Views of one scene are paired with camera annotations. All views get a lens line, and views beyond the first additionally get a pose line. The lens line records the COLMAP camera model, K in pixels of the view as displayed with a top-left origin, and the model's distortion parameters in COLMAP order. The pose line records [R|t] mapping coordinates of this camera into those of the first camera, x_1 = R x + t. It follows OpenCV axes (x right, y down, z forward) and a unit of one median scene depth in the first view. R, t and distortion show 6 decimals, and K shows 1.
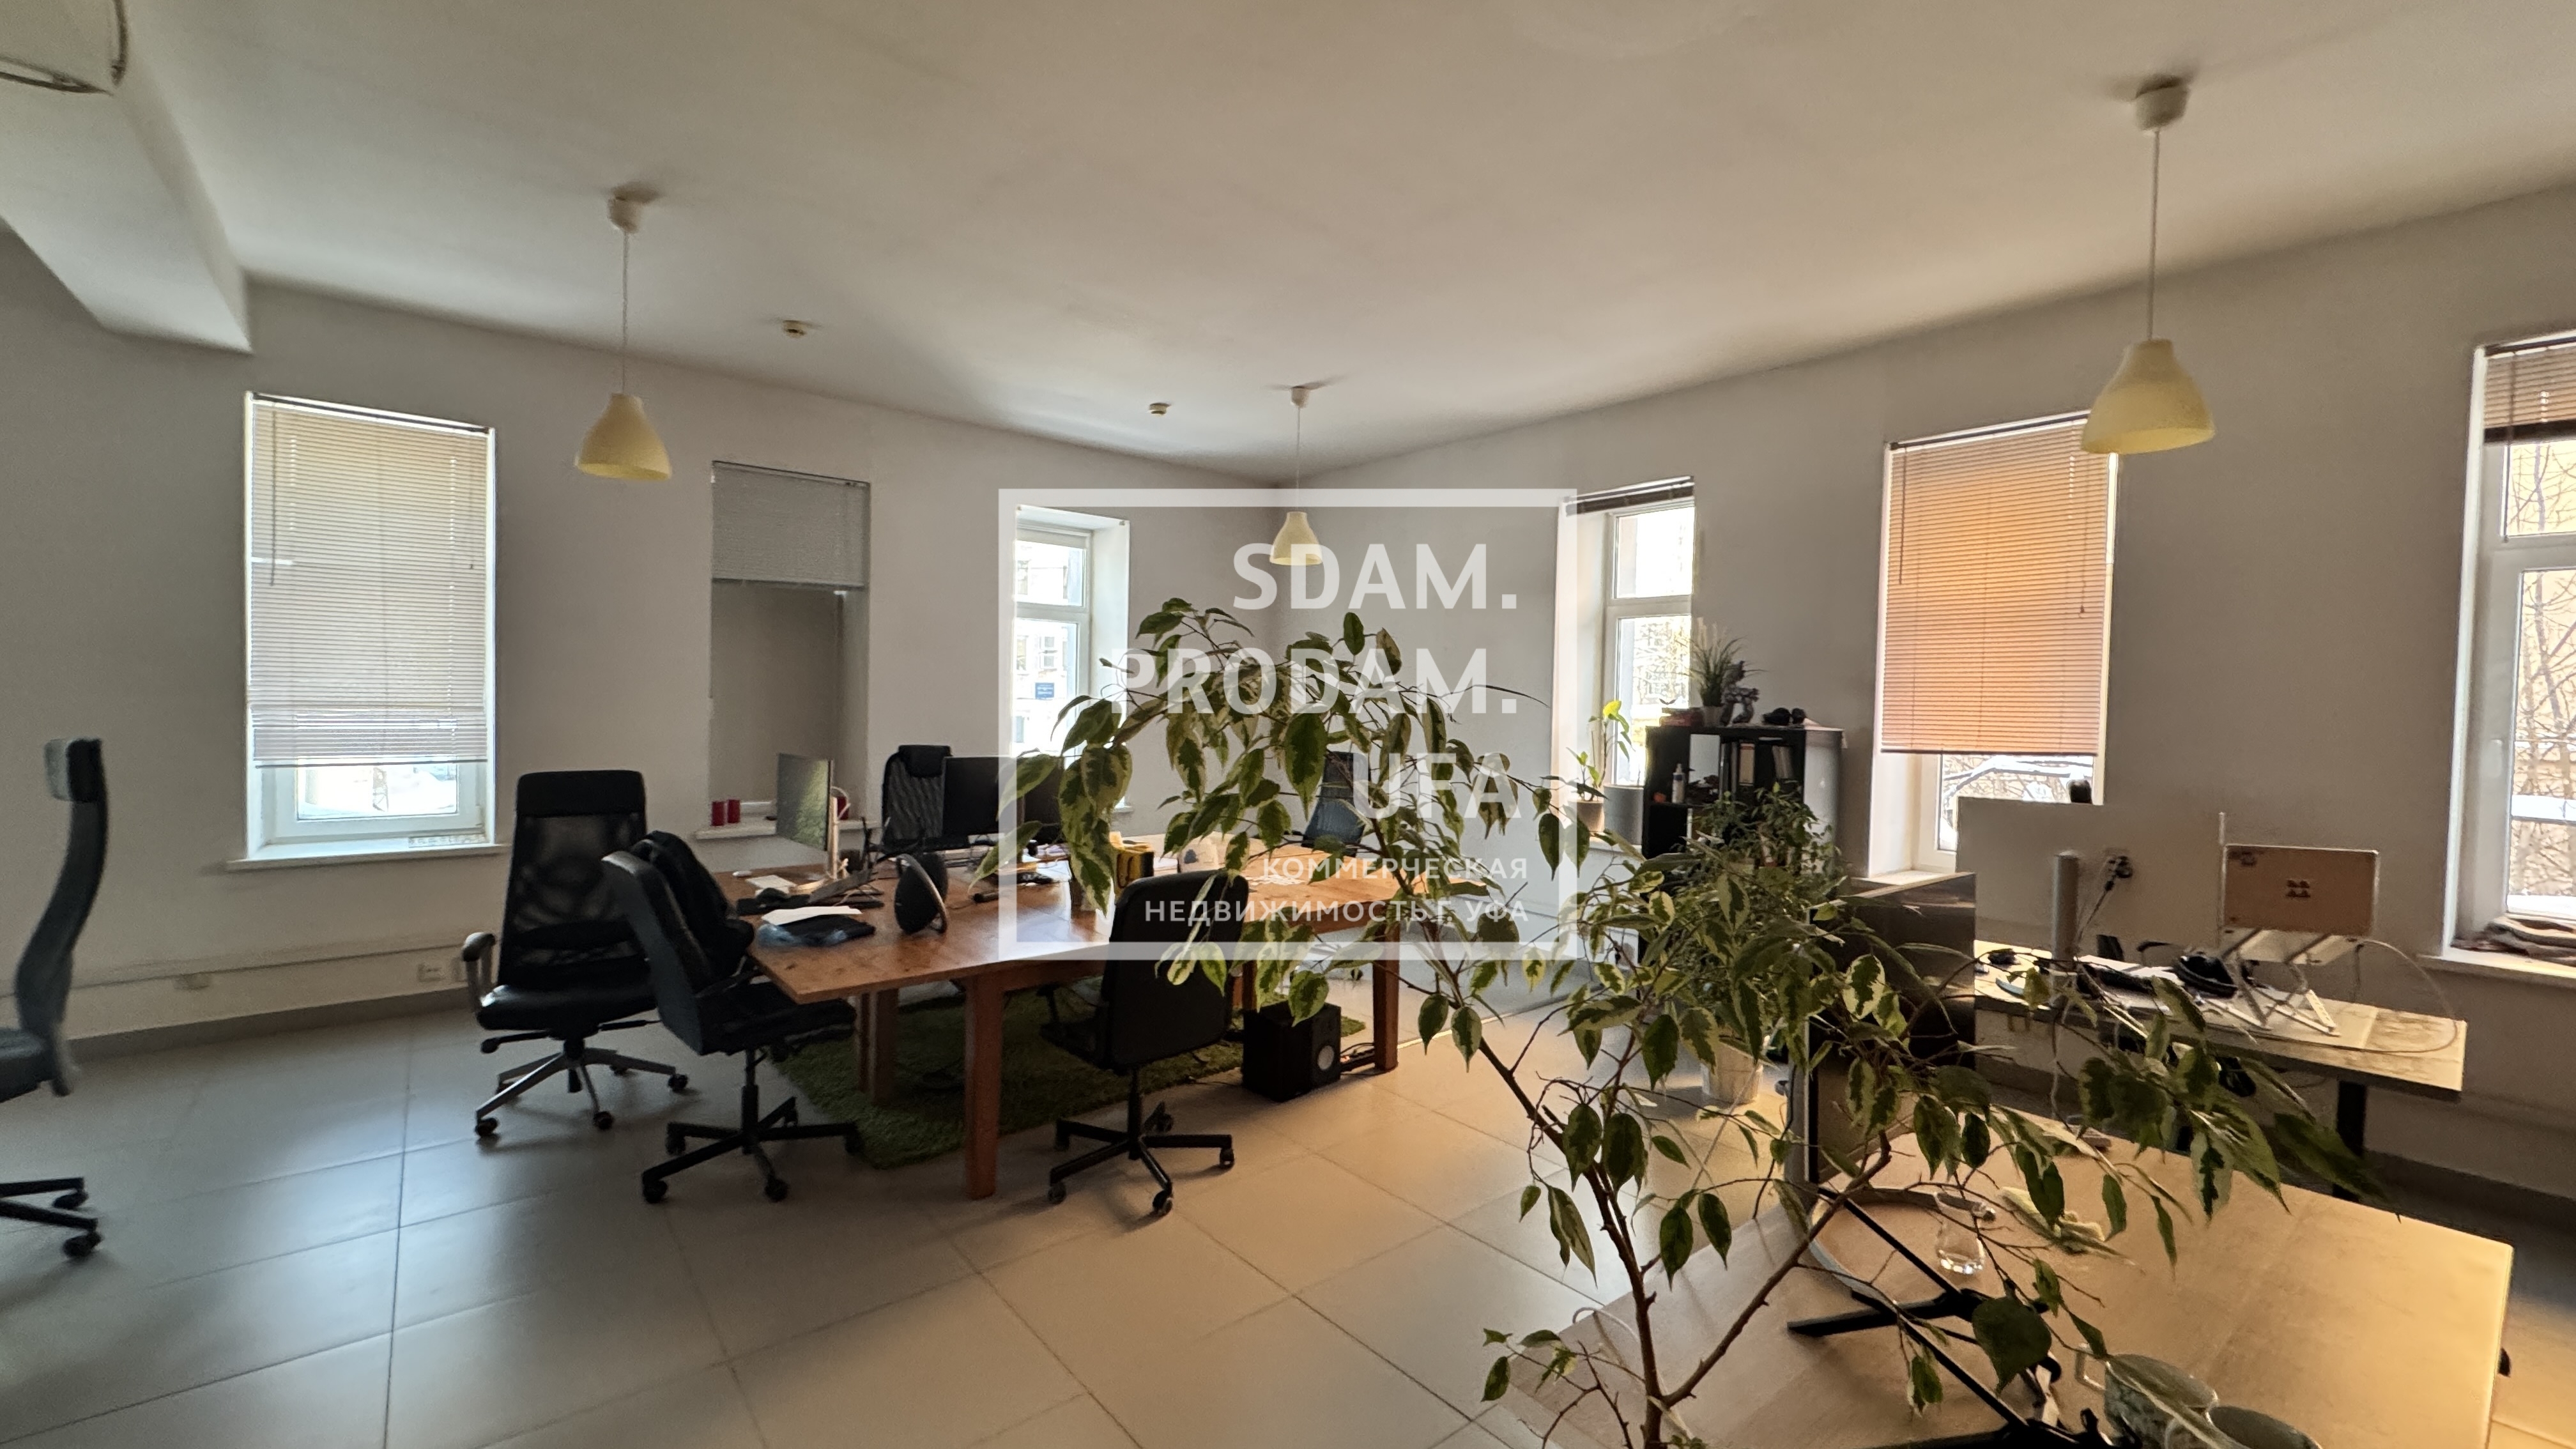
lens RADIAL K [[1009.0, 0, 1285.9], [0, 1009.0, 721.8], [0, 0, 1]] dist [0.002273, -0.000526]
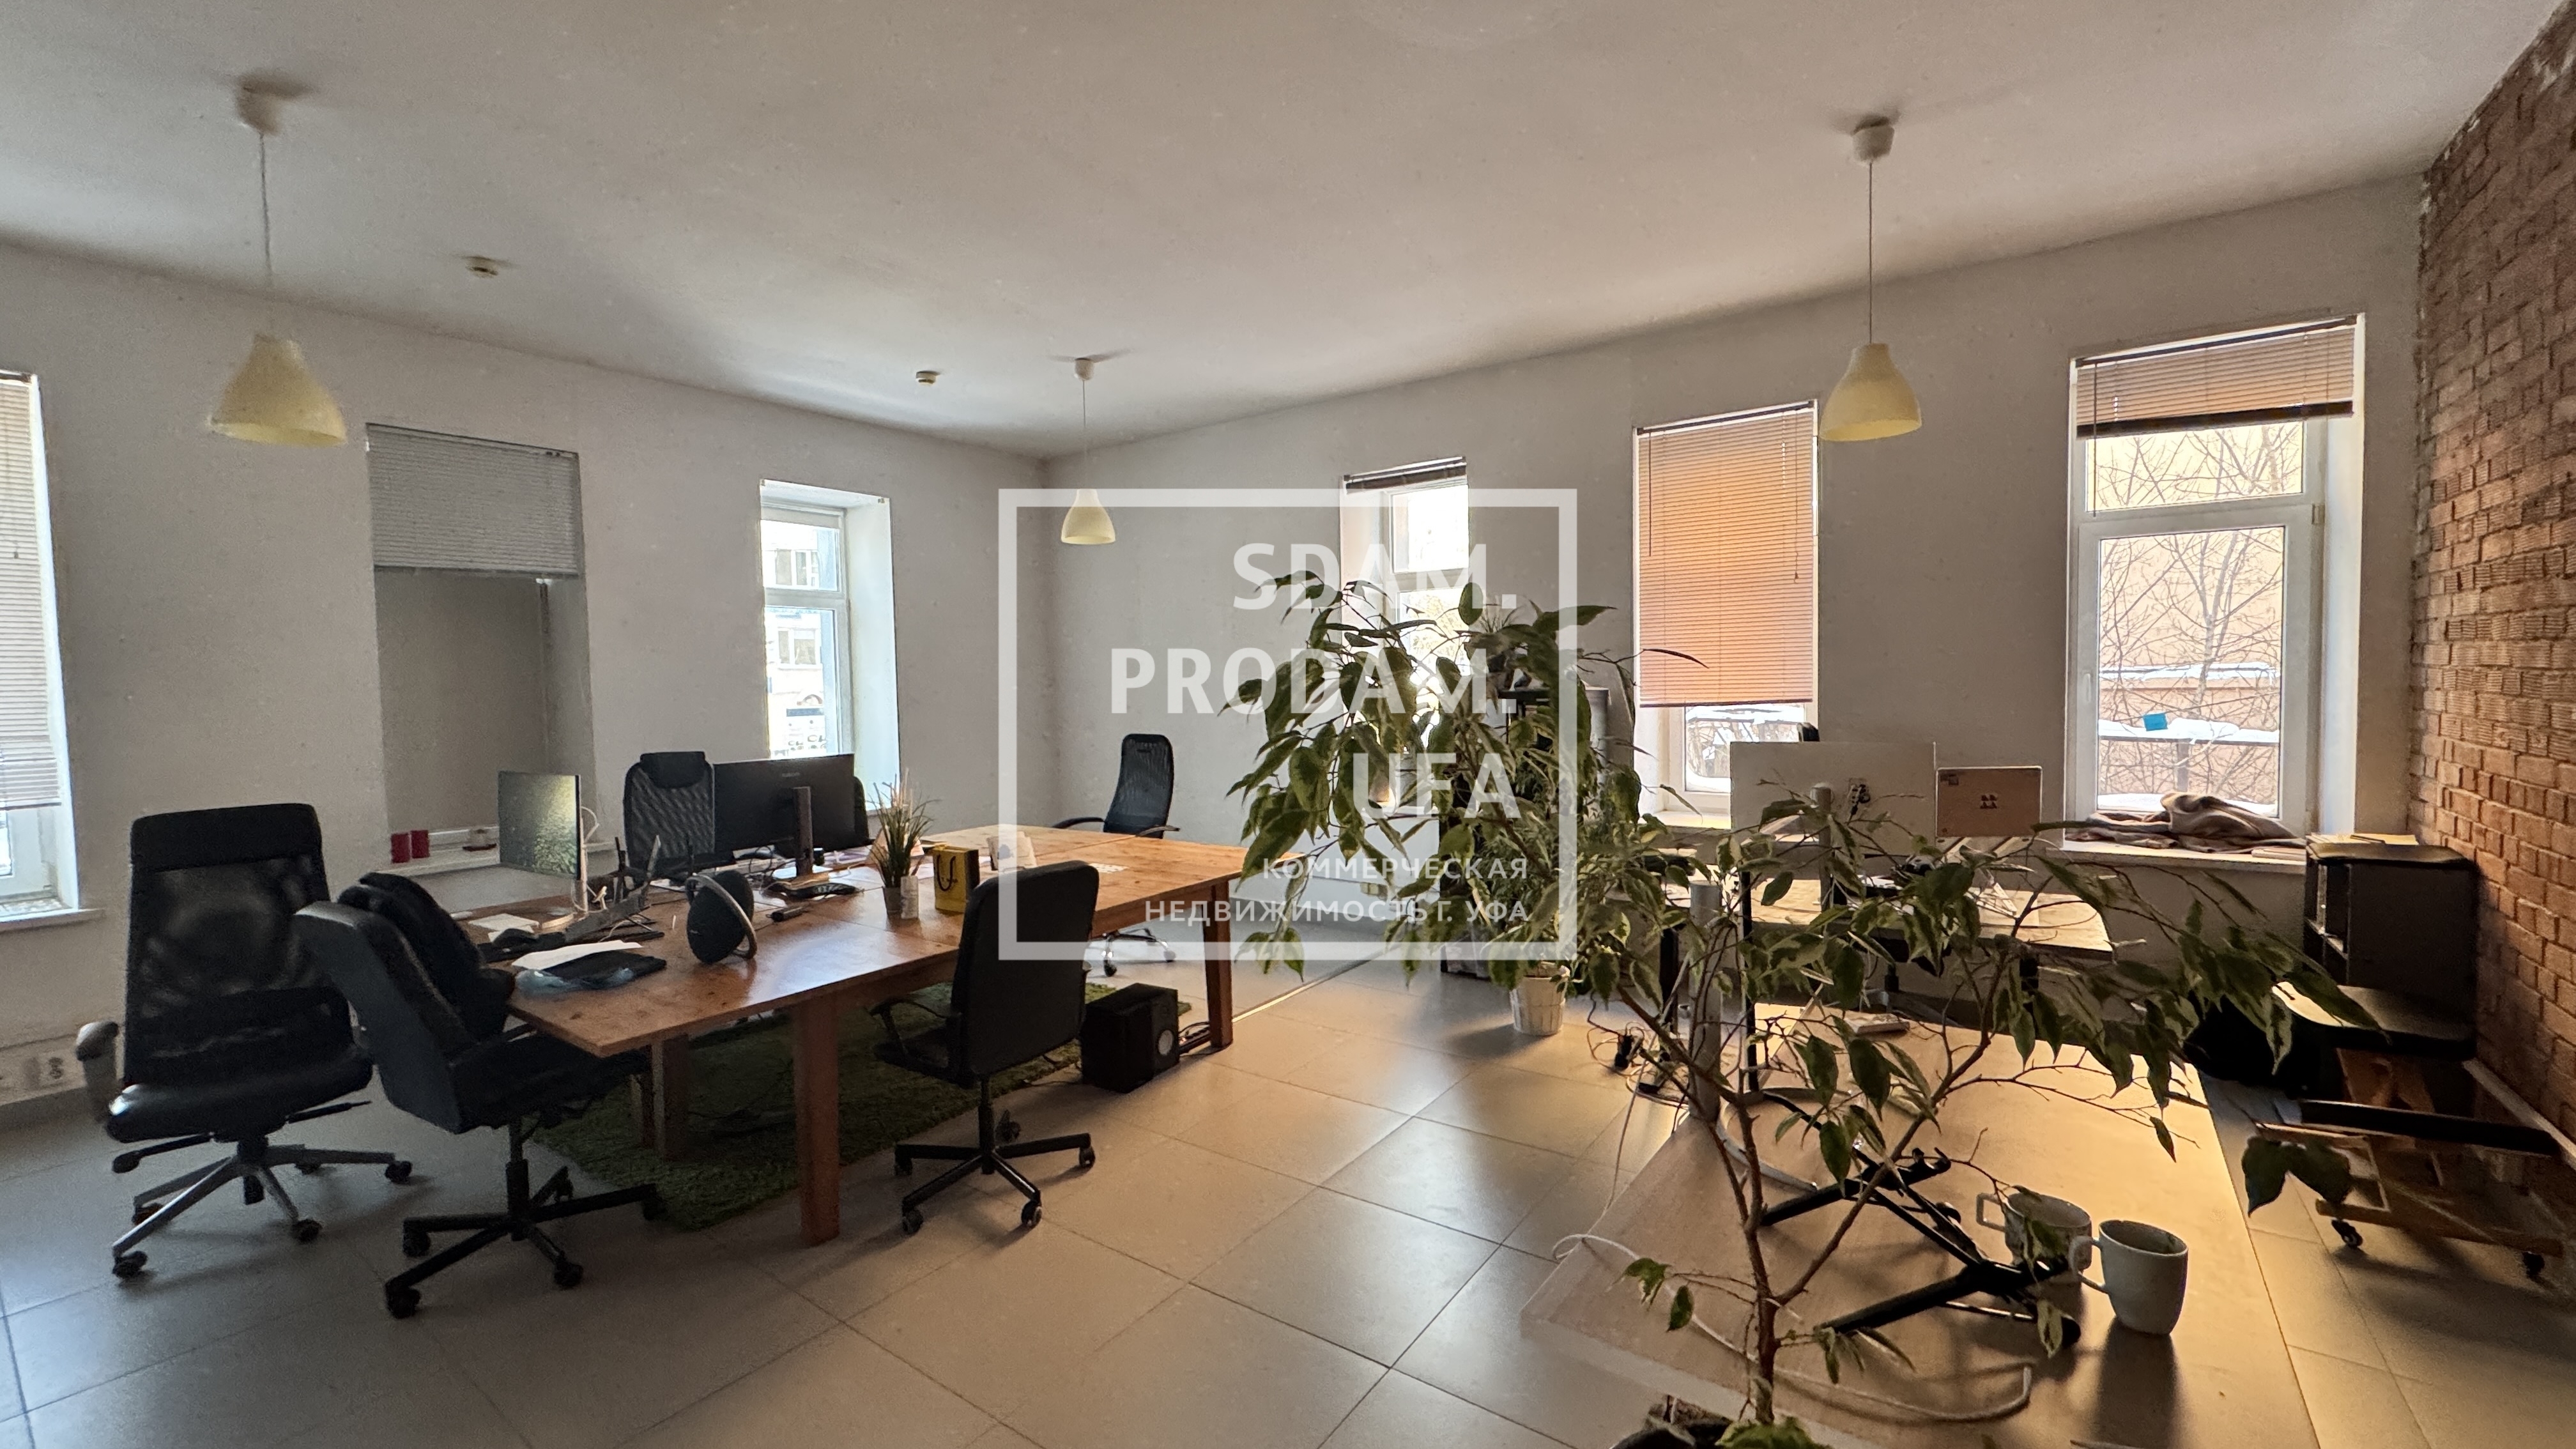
lens RADIAL K [[1009.0, 0, 1278.4], [0, 1009.0, 720.3], [0, 0, 1]] dist [0.002273, -0.000526]
pose [[0.969055, -0.050924, 0.241537, -0.085392], [0.046779, 0.998643, 0.022867, 0.000257], [-0.242374, -0.010861, 0.970122, 0.019726]]
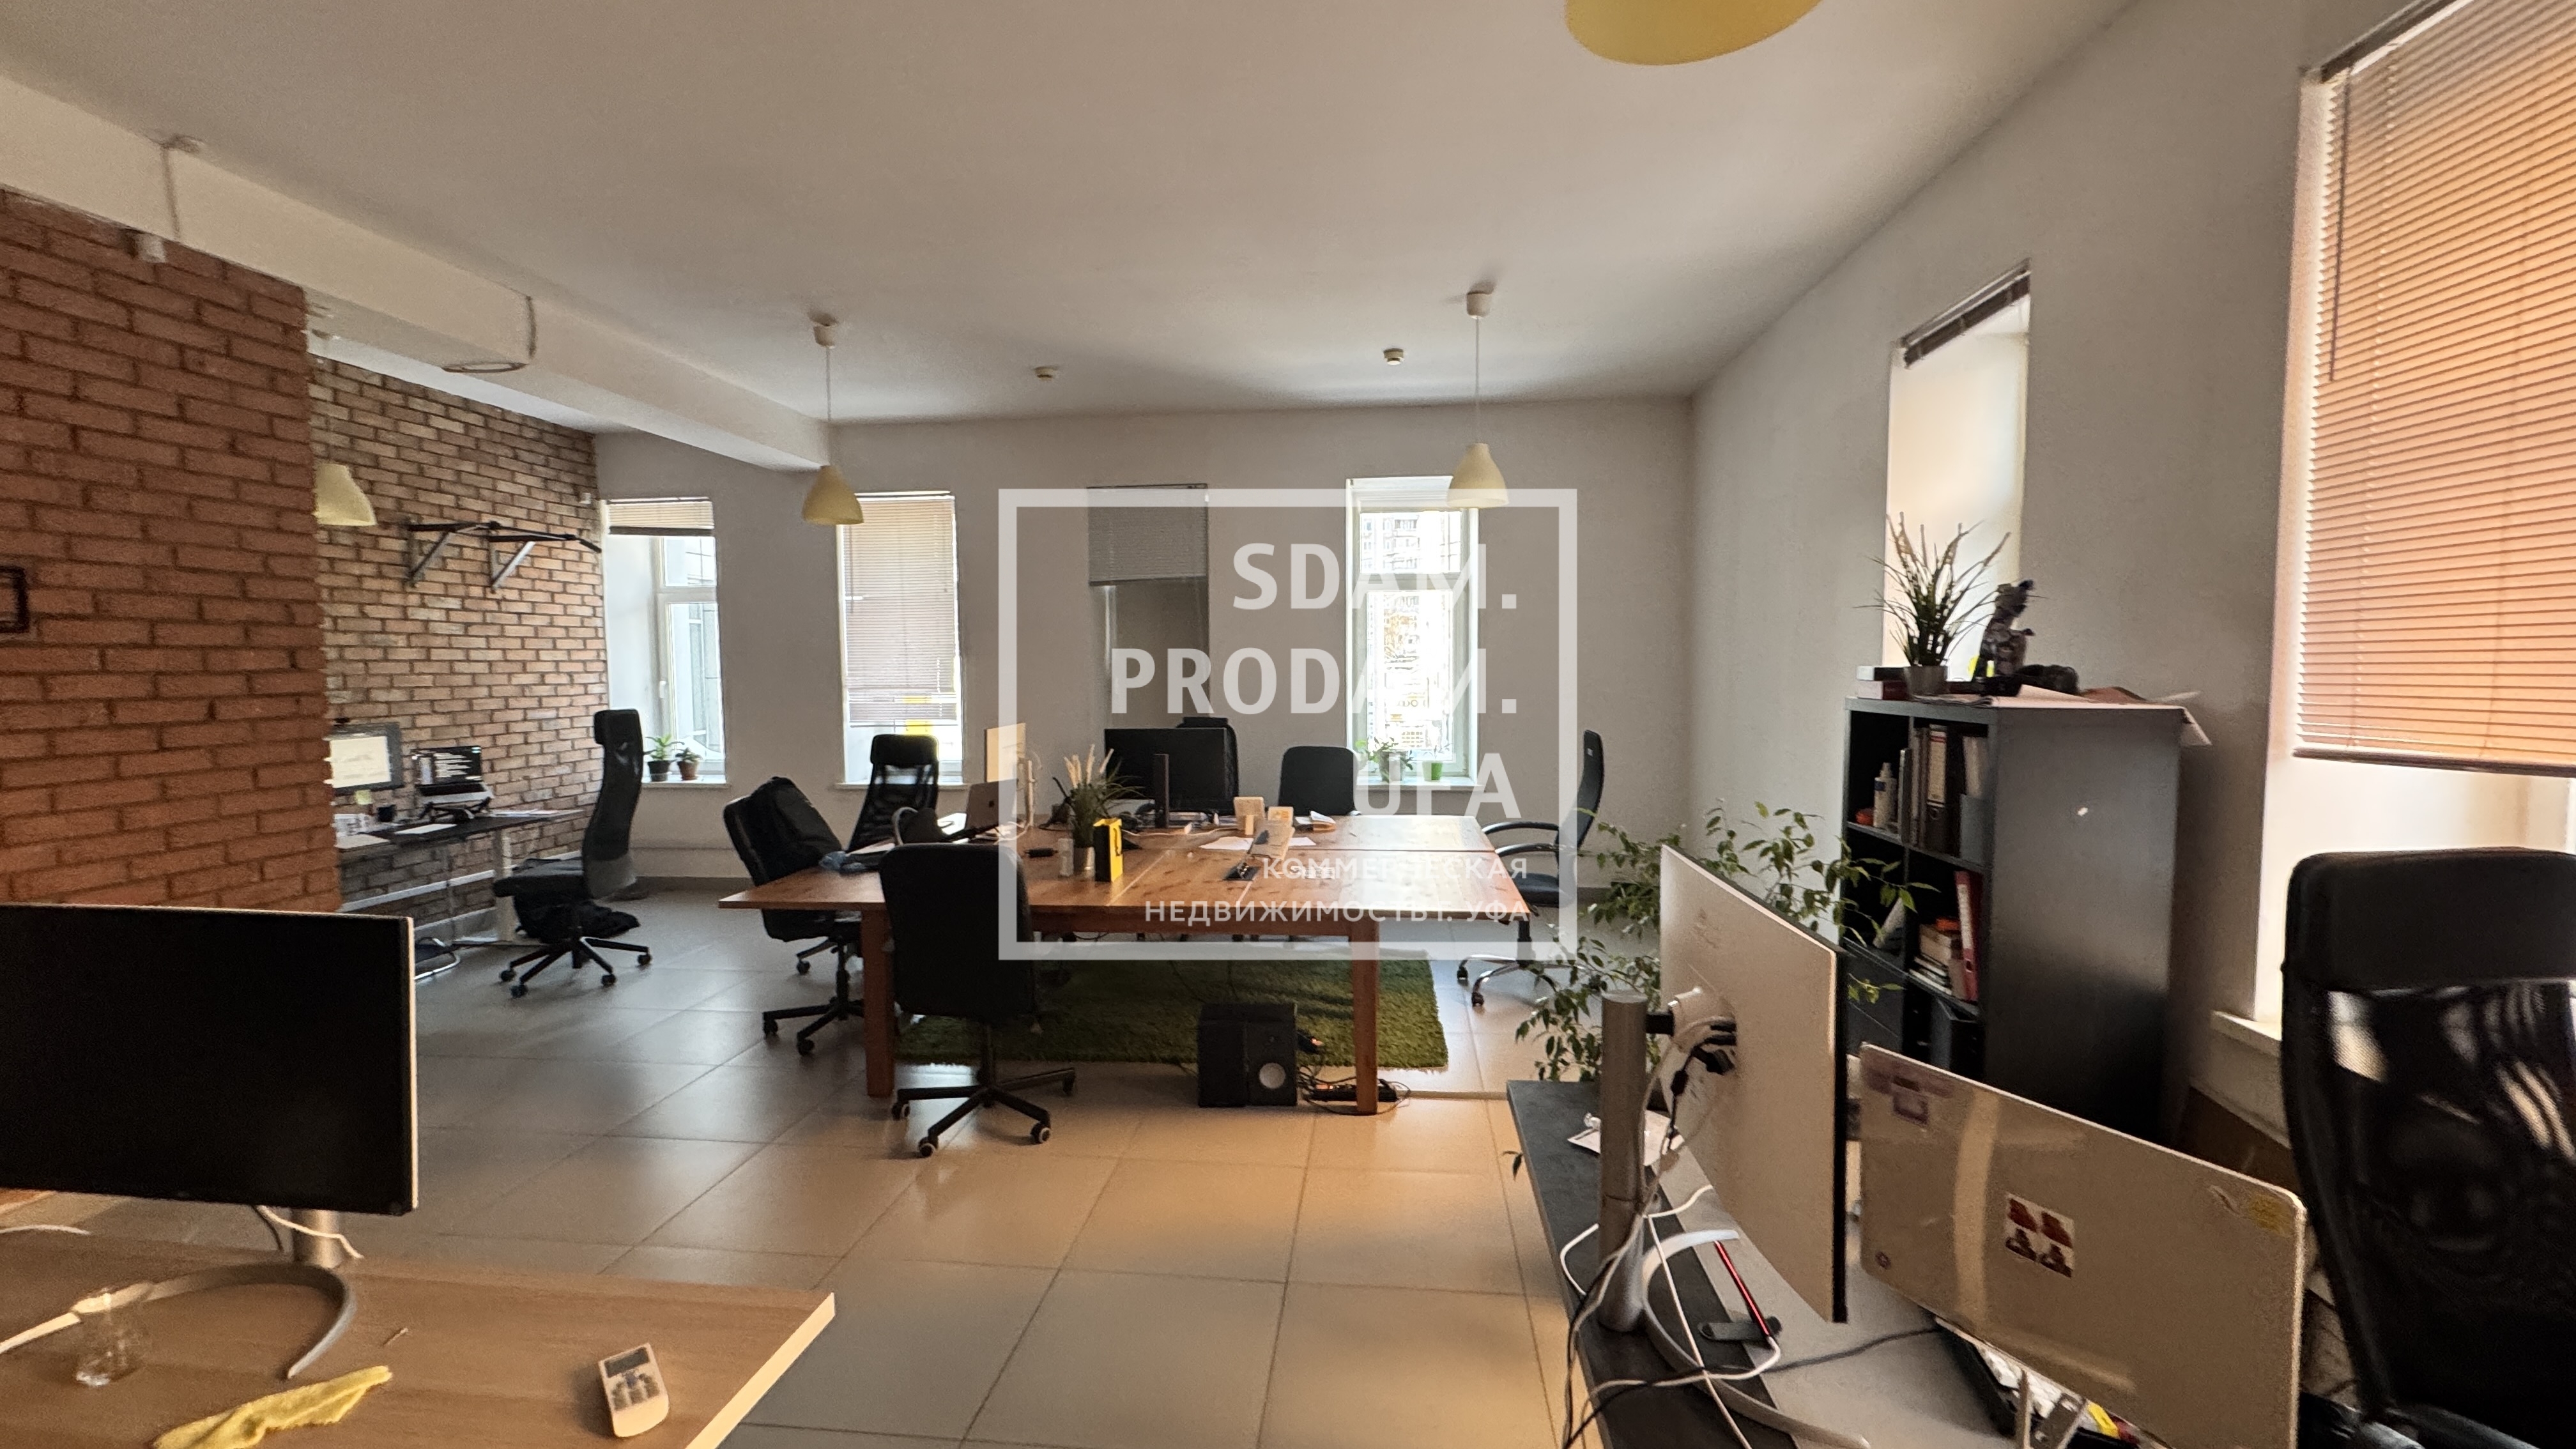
lens RADIAL K [[1009.0, 0, 1287.4], [0, 1009.0, 725.0], [0, 0, 1]] dist [0.002273, -0.000526]
pose [[0.702713, 0.016576, -0.711280, 0.758997], [0.008223, 0.999473, 0.031417, -0.004036], [0.711426, -0.027926, 0.702206, 0.442942]]
